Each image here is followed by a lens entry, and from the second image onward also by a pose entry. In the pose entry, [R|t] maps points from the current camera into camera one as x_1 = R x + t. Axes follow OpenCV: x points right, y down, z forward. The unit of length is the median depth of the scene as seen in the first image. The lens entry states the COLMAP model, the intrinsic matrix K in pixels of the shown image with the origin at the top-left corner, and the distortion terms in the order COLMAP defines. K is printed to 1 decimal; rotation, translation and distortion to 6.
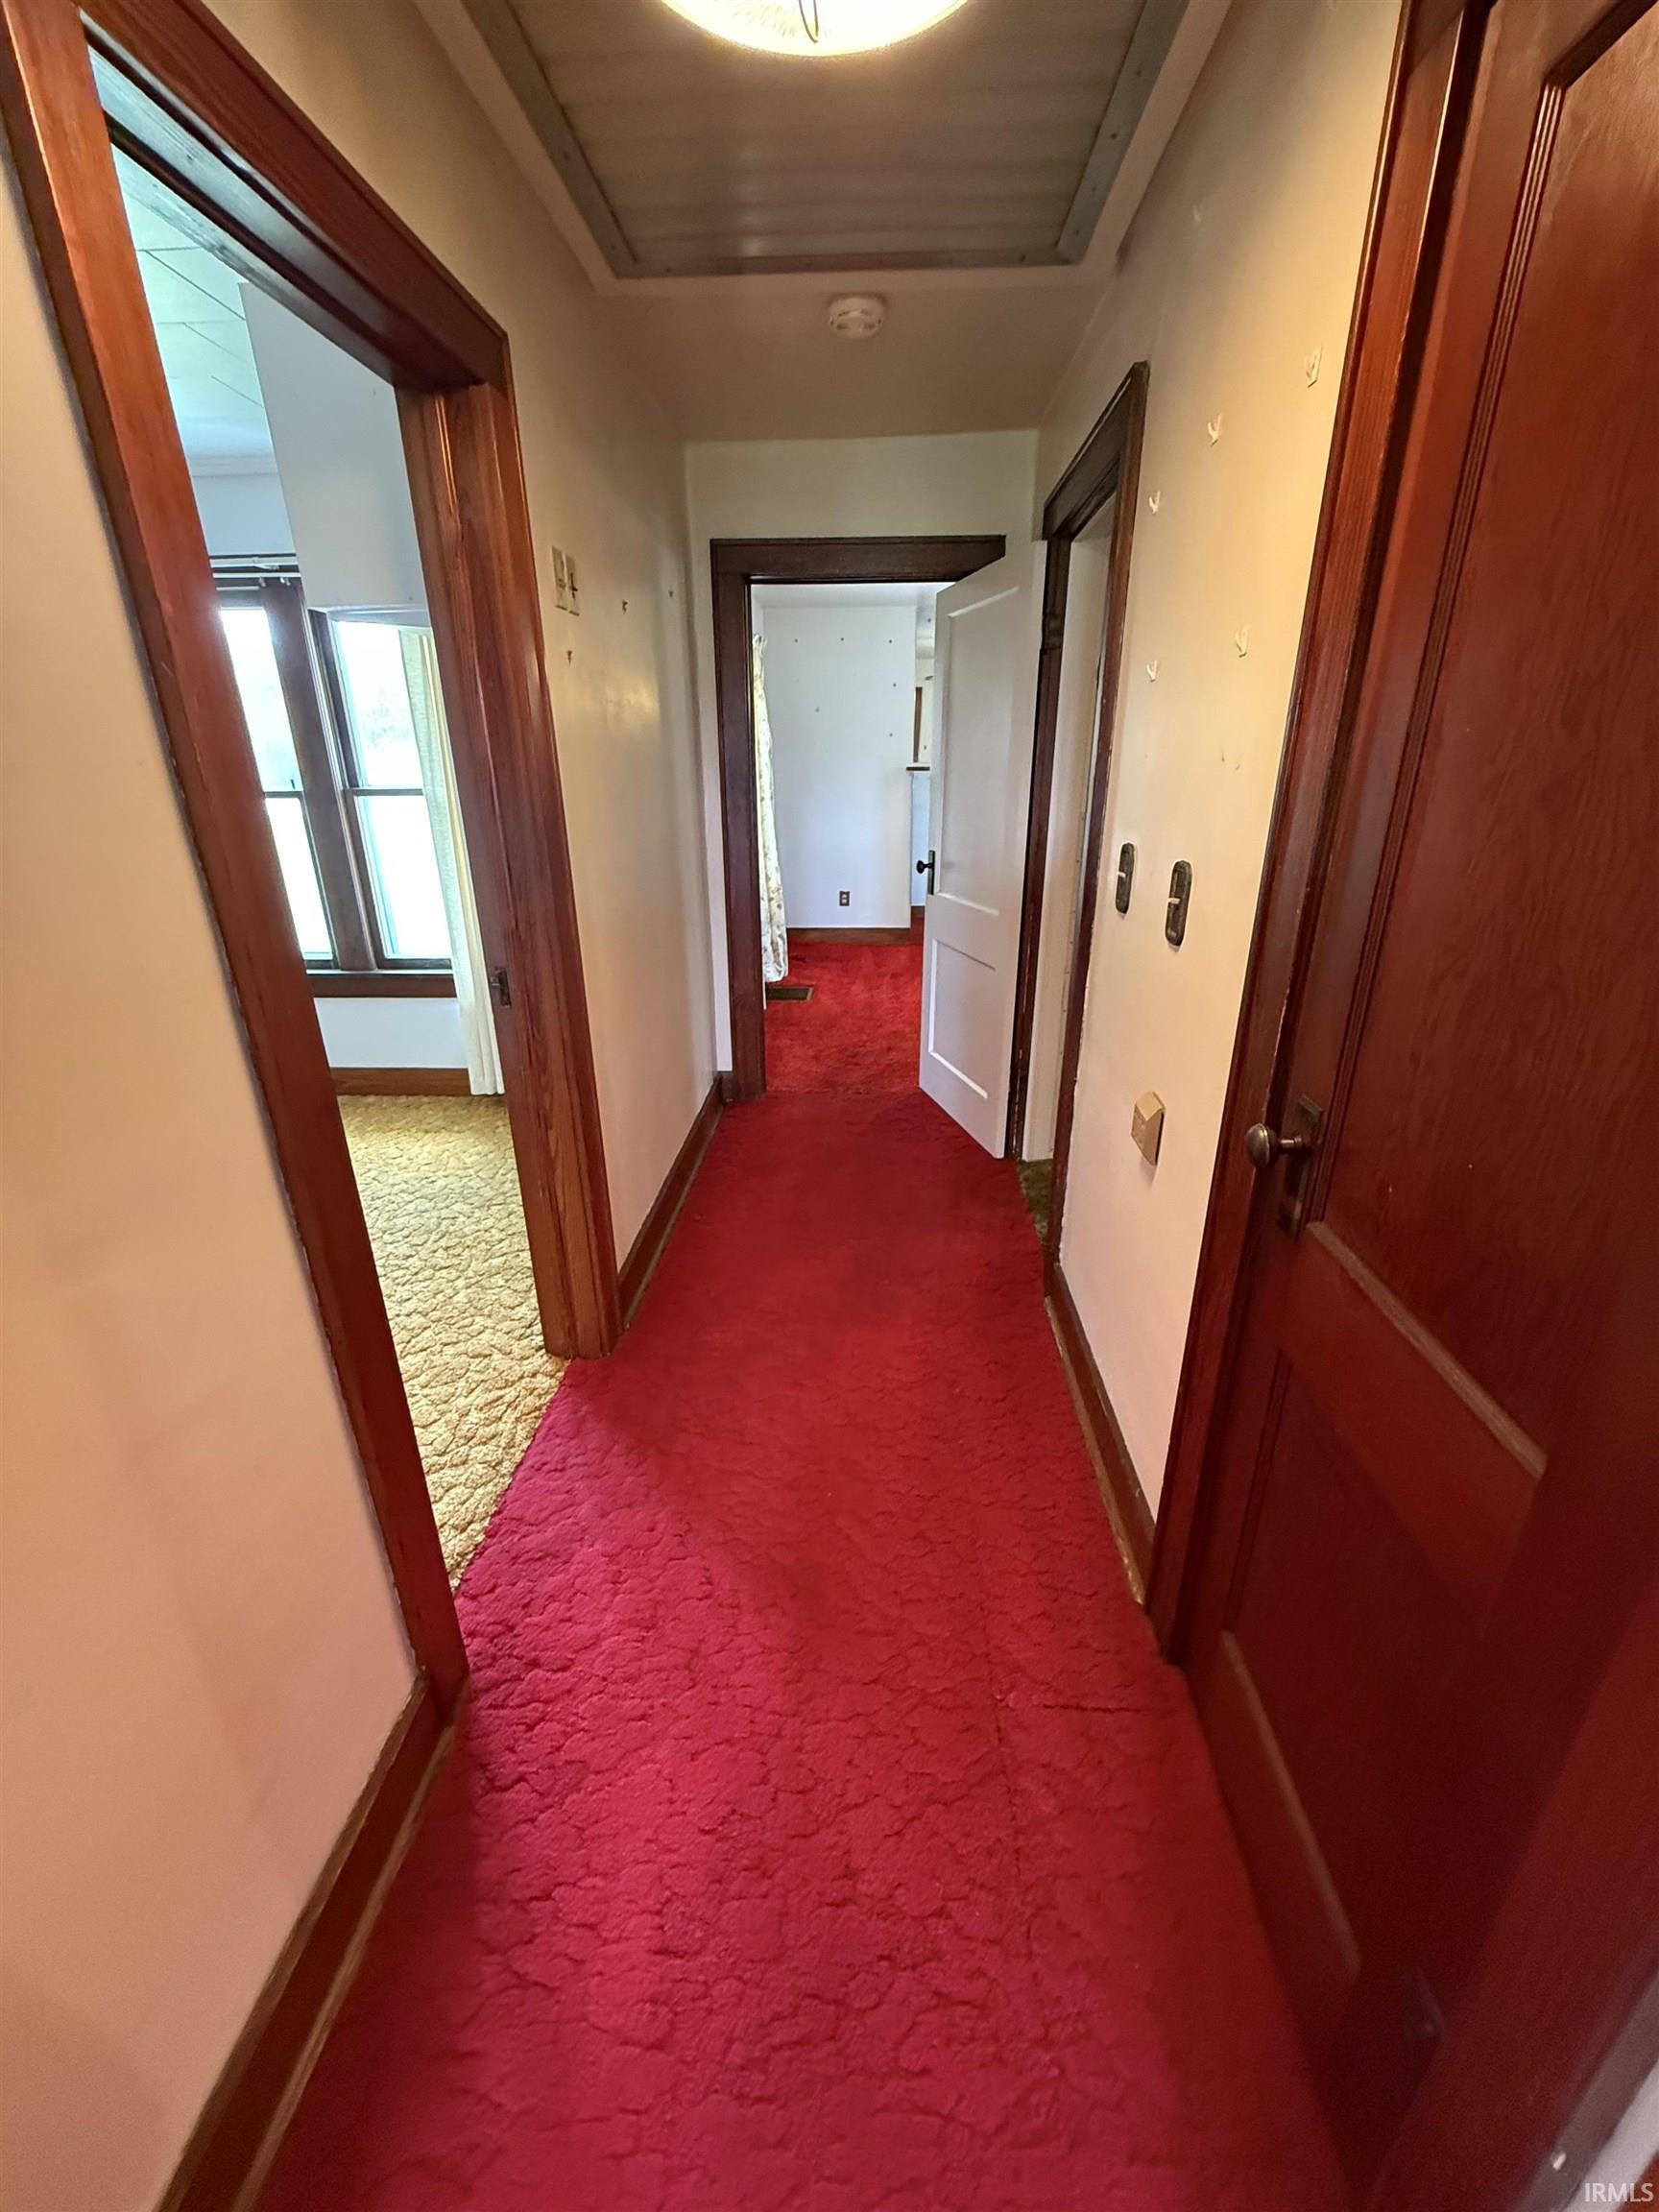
lens RADIAL K [[870.7, 0, 829.5], [0, 870.7, 1106.0], [0, 0, 1]] dist [0.000774, 0.000247]
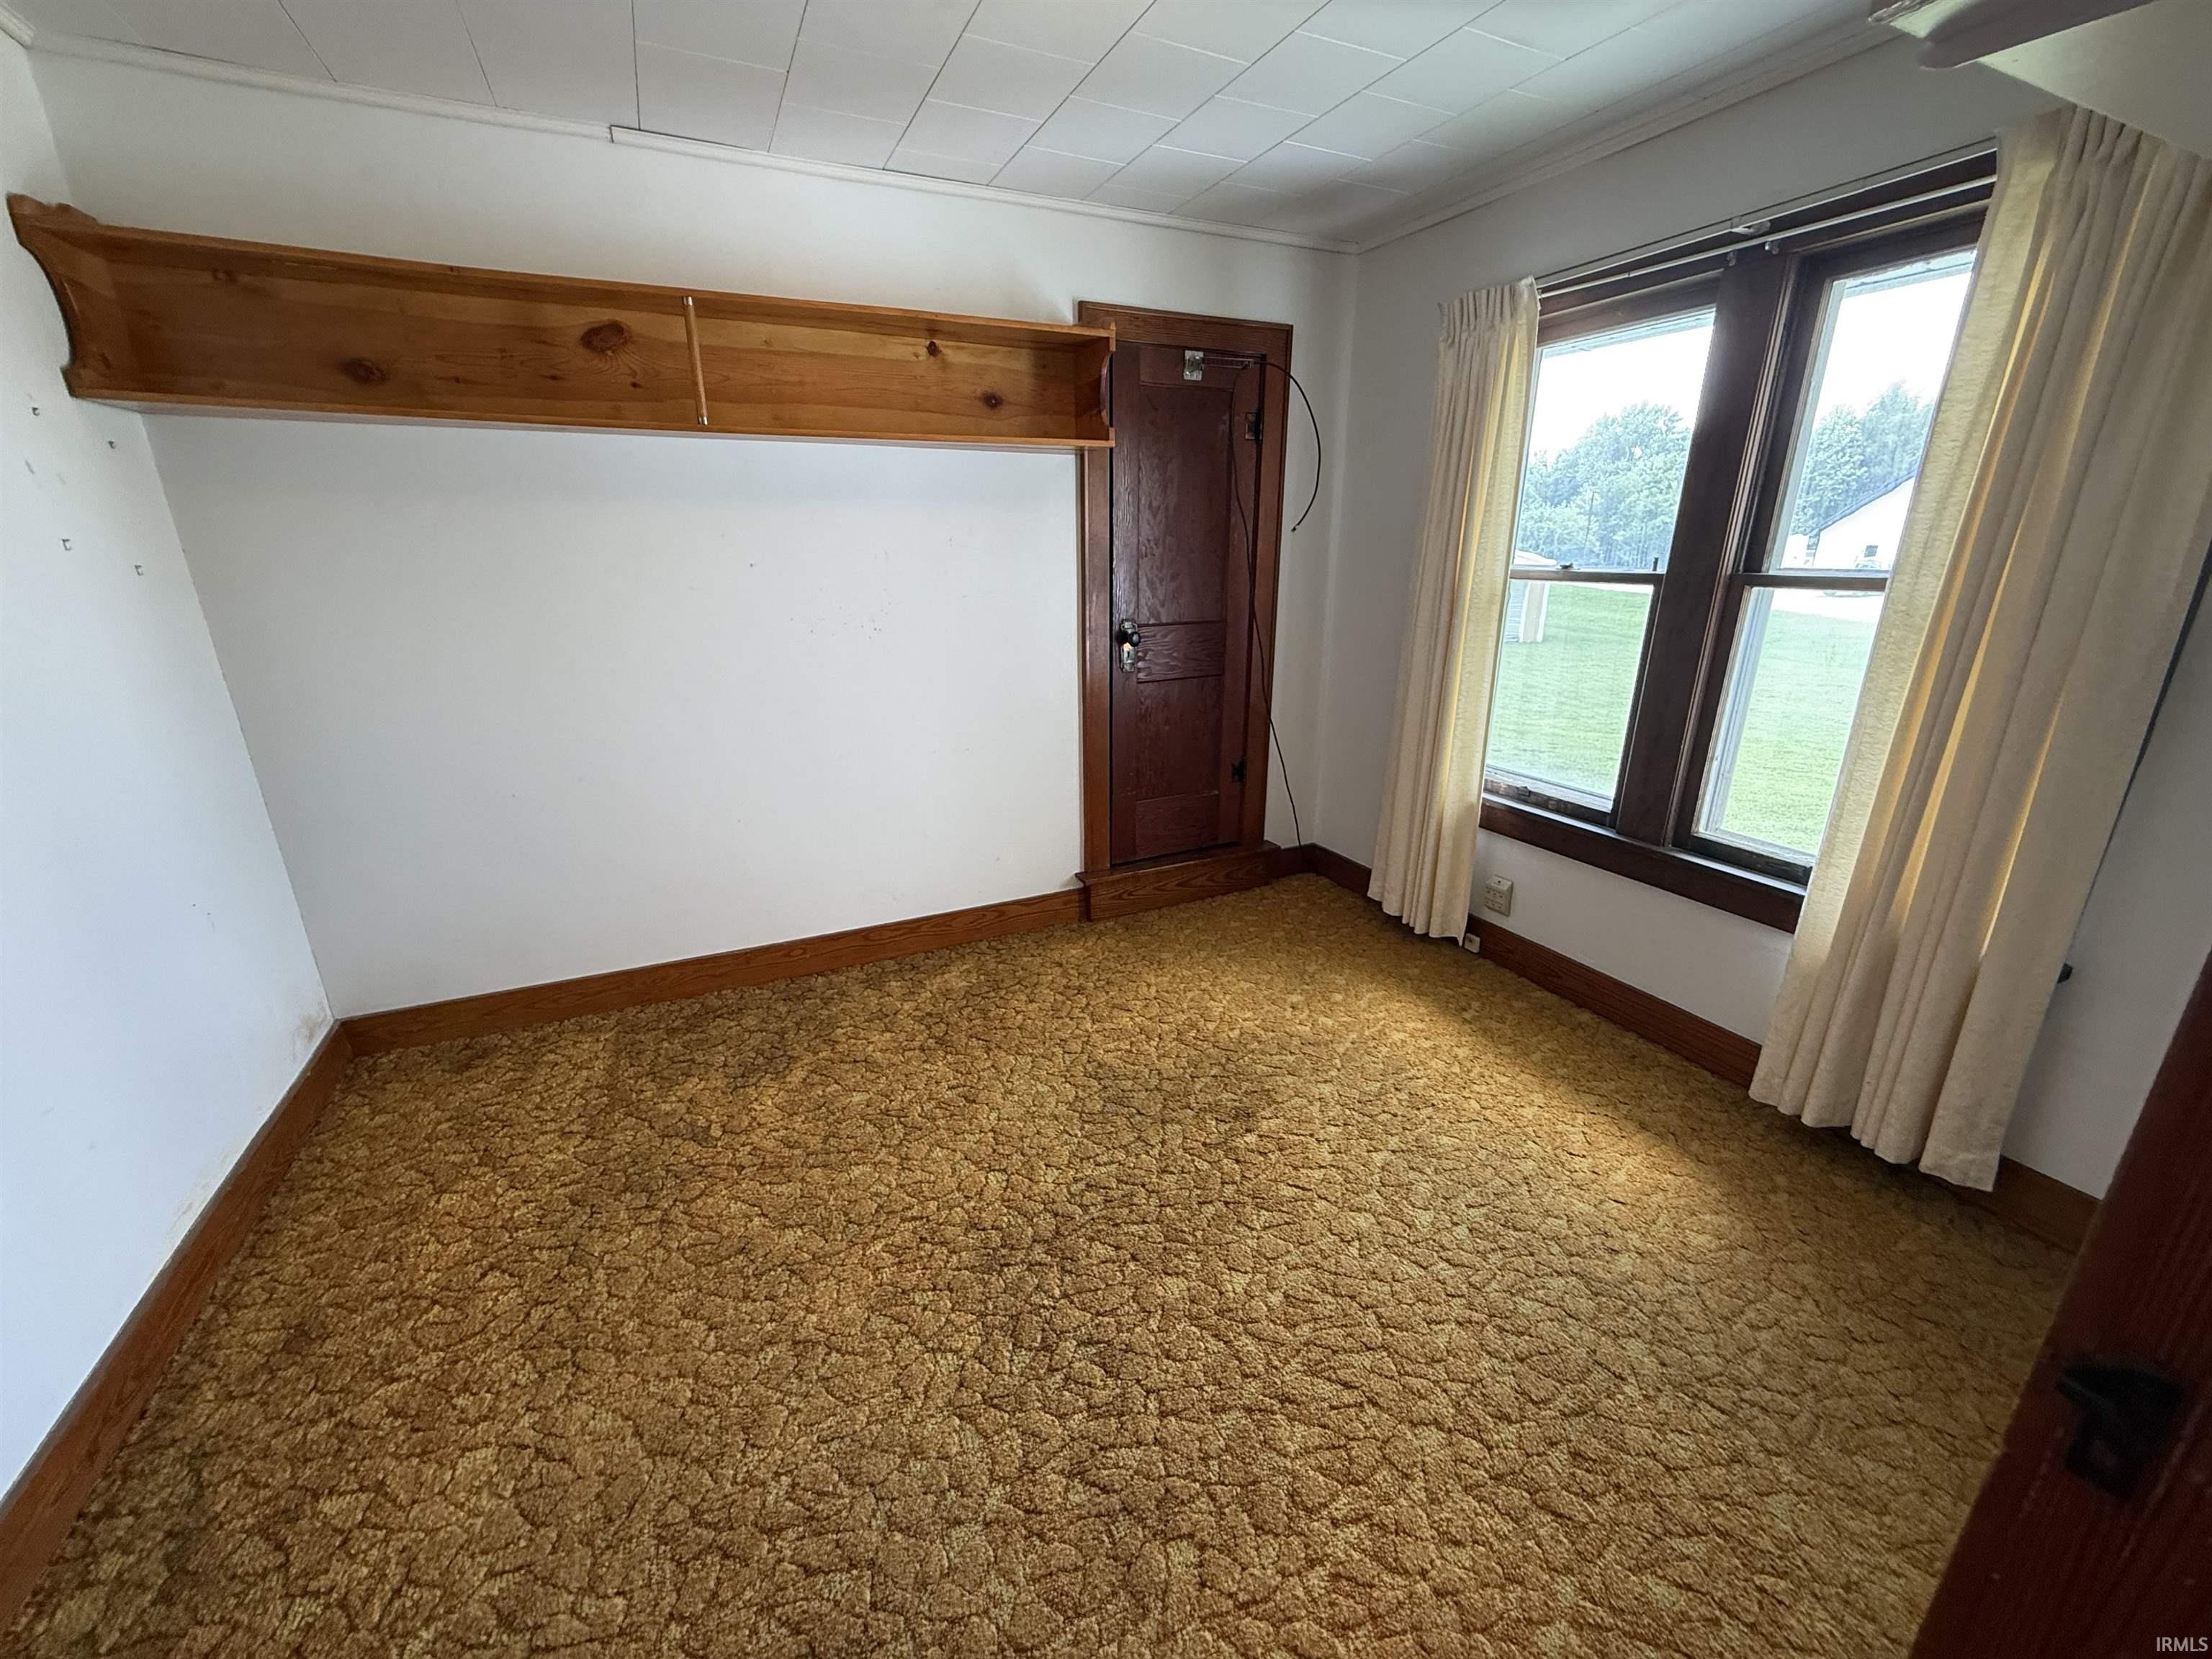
lens RADIAL K [[870.7, 0, 1106.0], [0, 870.7, 829.5], [0, 0, 1]] dist [0.000774, 0.000247]
pose [[0.469553, 0.284379, -0.835852, -0.183333], [-0.319030, 0.937391, 0.139705, -0.127398], [0.823250, 0.201063, 0.530880, 0.315671]]
